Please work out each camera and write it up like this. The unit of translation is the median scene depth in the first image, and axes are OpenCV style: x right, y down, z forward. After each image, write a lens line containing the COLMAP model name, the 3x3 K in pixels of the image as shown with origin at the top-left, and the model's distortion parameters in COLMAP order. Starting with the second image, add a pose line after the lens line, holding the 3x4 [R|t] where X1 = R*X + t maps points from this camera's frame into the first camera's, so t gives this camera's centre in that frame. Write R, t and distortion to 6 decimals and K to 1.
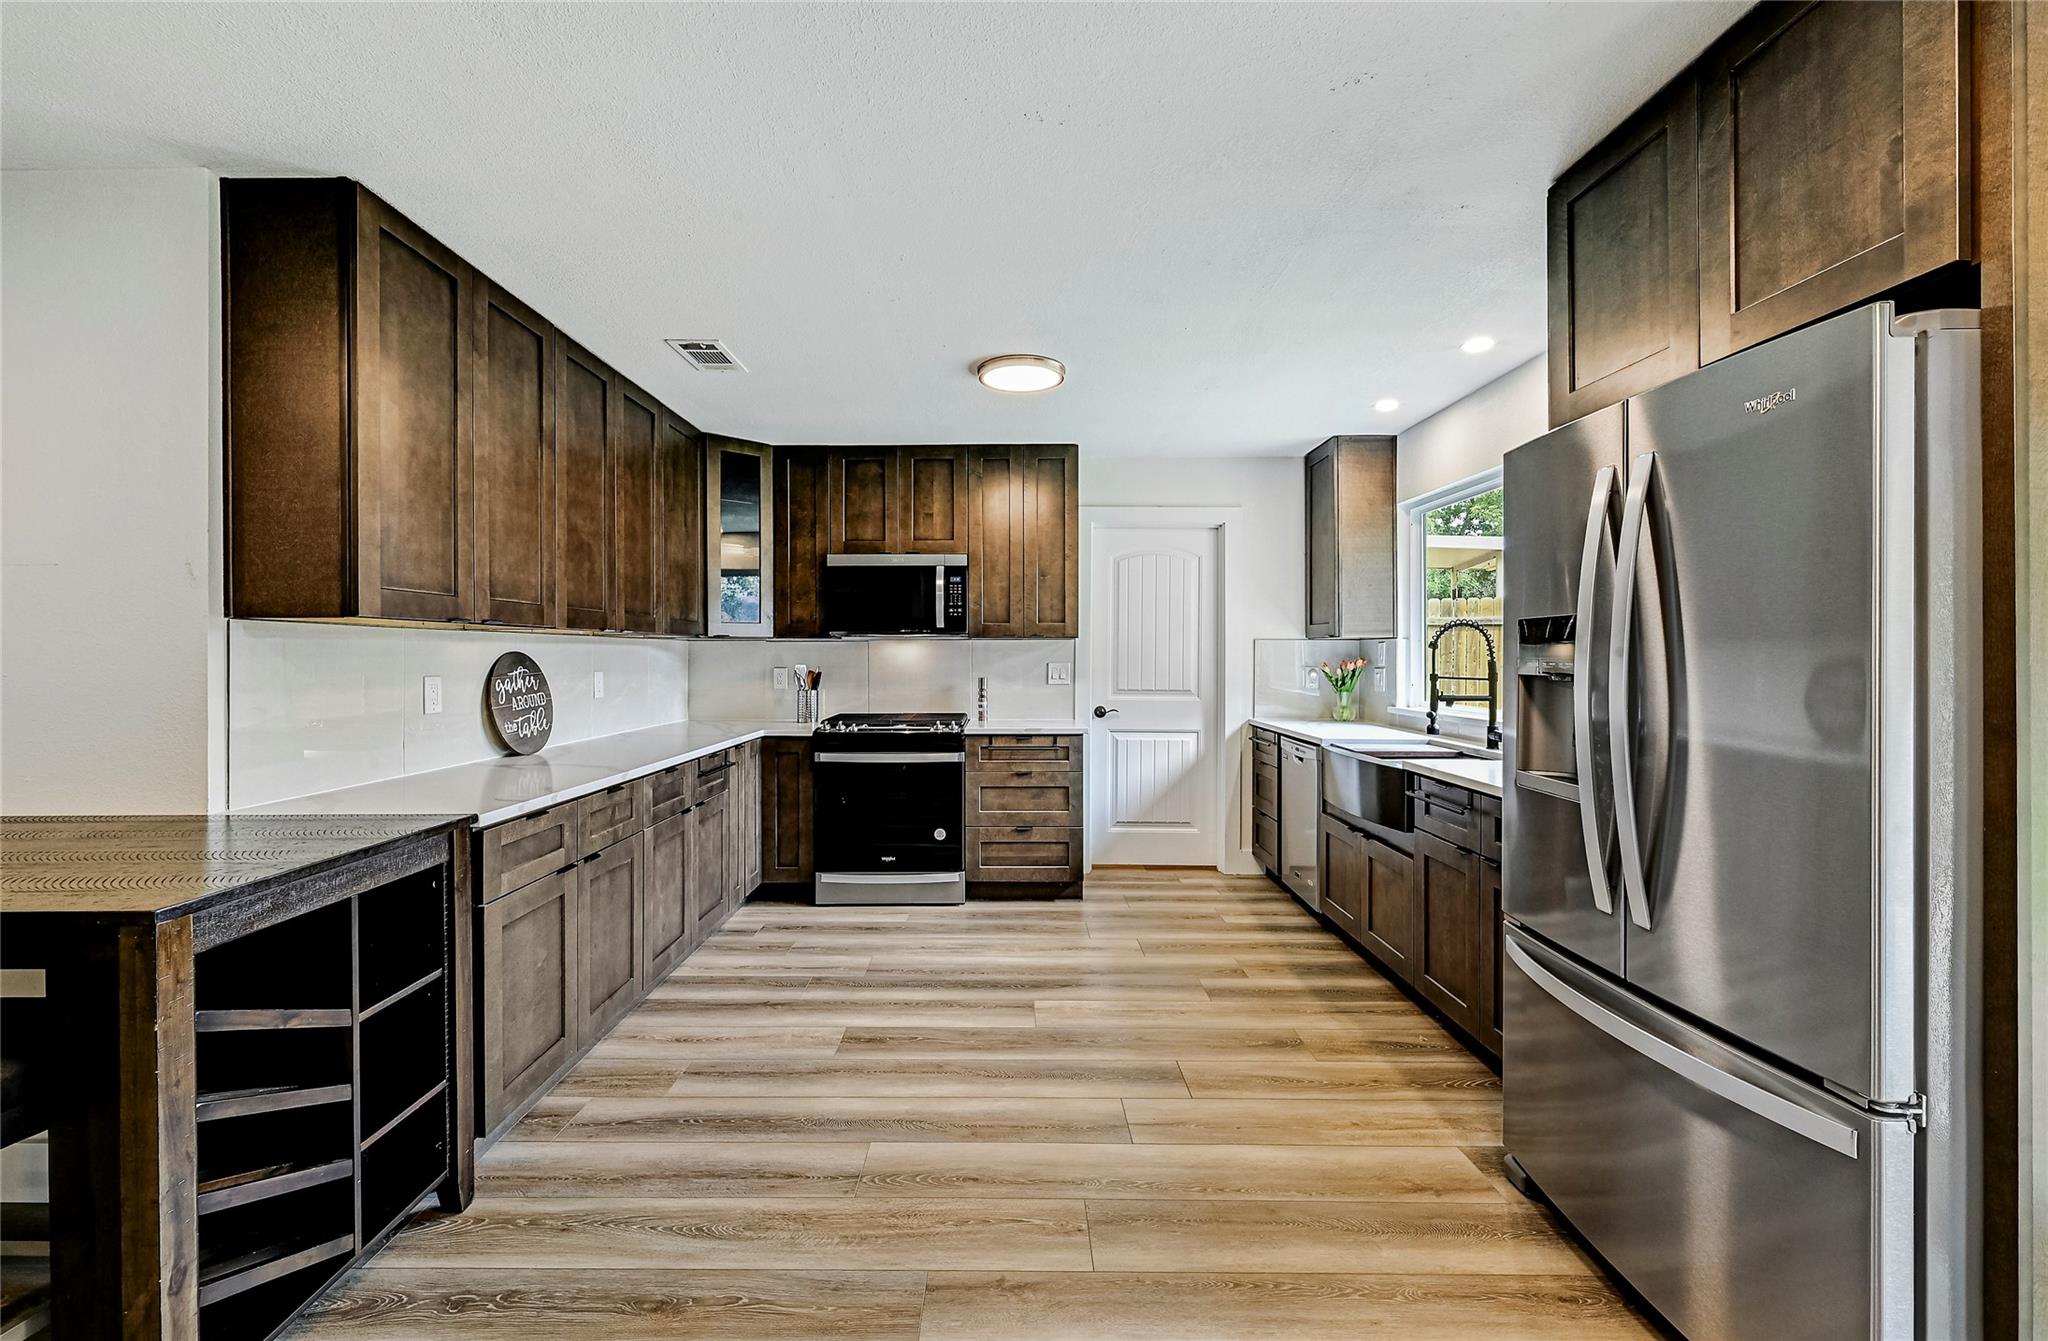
lens RADIAL K [[851.6, 0, 999.7], [0, 851.6, 658.7], [0, 0, 1]] dist [-0.000161, 0.000194]
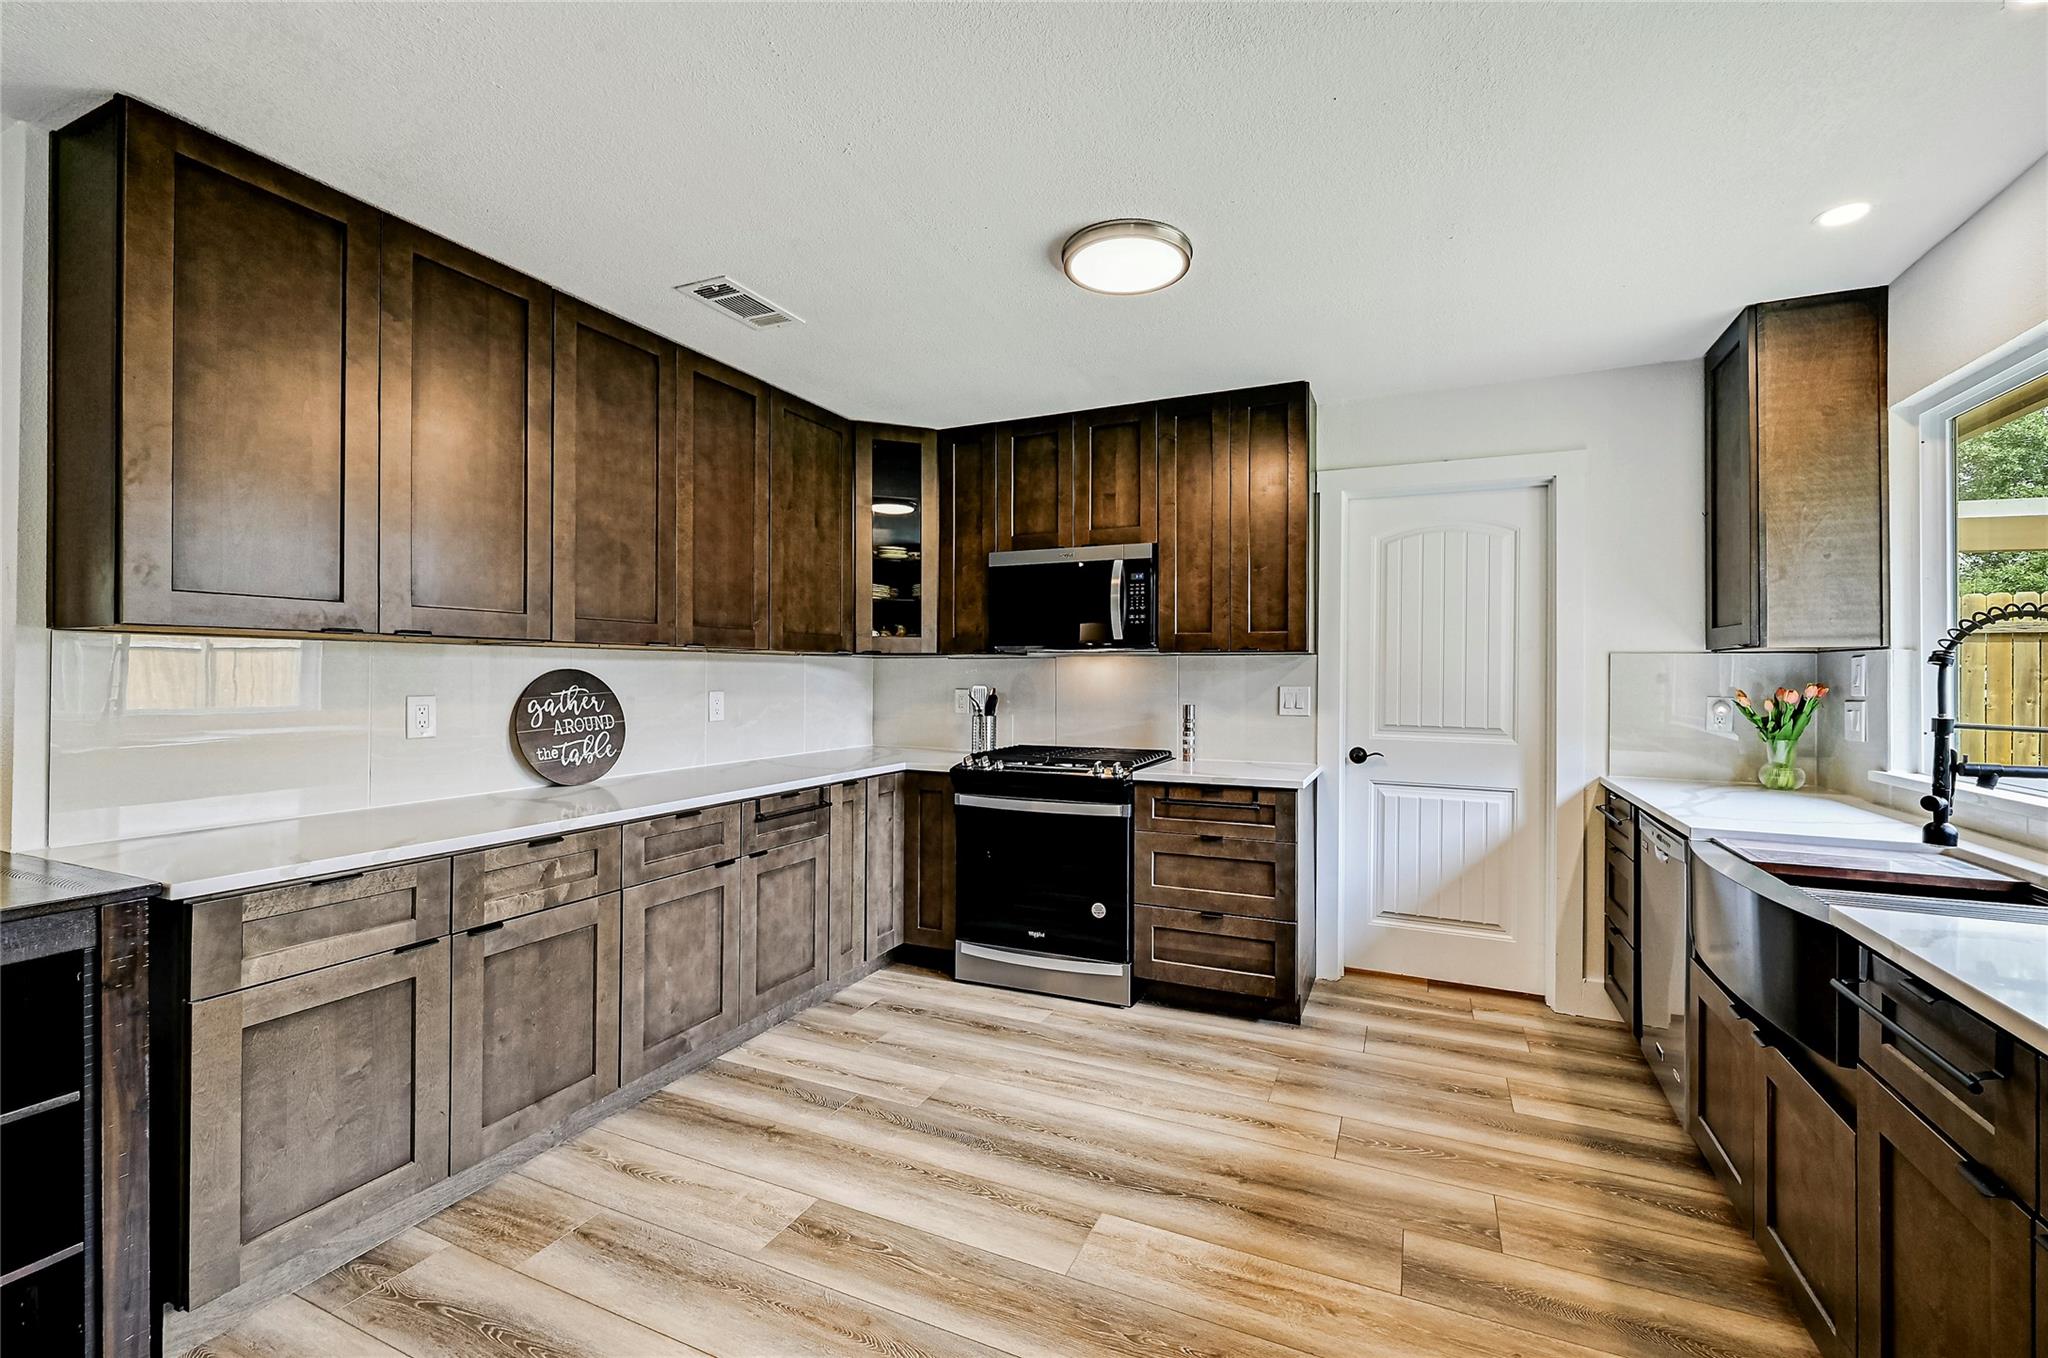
lens RADIAL K [[842.3, 0, 1049.4], [0, 842.3, 670.0], [0, 0, 1]] dist [-0.000086, -0.000032]
pose [[0.919936, 0.001890, -0.392063, 0.182088], [-0.005860, 0.999943, -0.008929, -0.001649], [0.392024, 0.010512, 0.919895, 0.285778]]
